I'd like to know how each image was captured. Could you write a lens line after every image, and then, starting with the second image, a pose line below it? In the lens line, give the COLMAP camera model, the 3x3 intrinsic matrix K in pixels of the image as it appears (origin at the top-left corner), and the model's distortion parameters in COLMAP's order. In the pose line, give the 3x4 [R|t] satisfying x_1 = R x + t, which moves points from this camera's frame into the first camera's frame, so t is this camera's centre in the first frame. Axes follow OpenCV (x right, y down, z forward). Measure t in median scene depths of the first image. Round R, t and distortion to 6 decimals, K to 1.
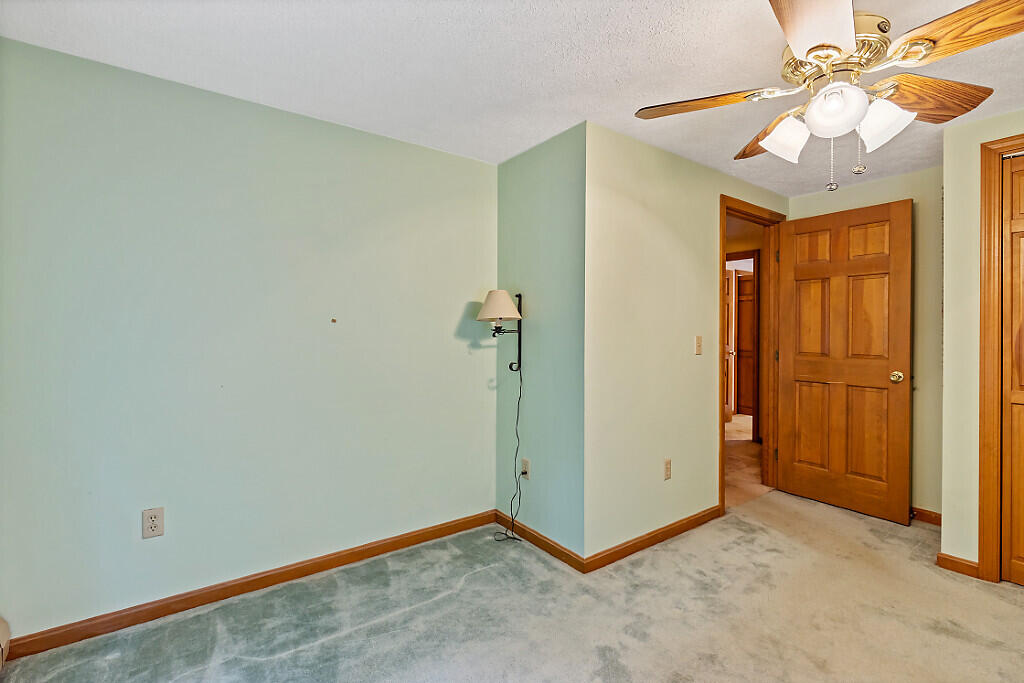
lens RADIAL K [[466.9, 0, 504.4], [0, 466.9, 328.8], [0, 0, 1]] dist [-0.001141, -0.000983]
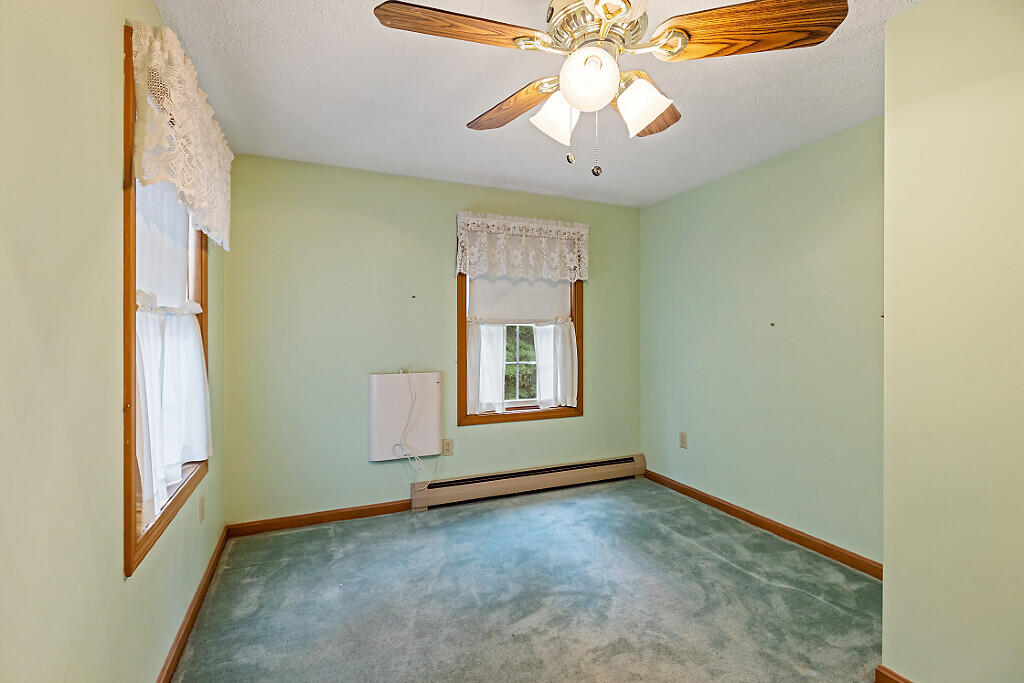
lens RADIAL K [[466.9, 0, 504.4], [0, 466.9, 328.8], [0, 0, 1]] dist [-0.001141, -0.000983]
pose [[-0.223114, -0.007470, -0.974764, 1.055872], [0.001540, 0.999967, -0.008016, 0.001844], [0.974791, -0.003289, -0.223095, 0.669482]]
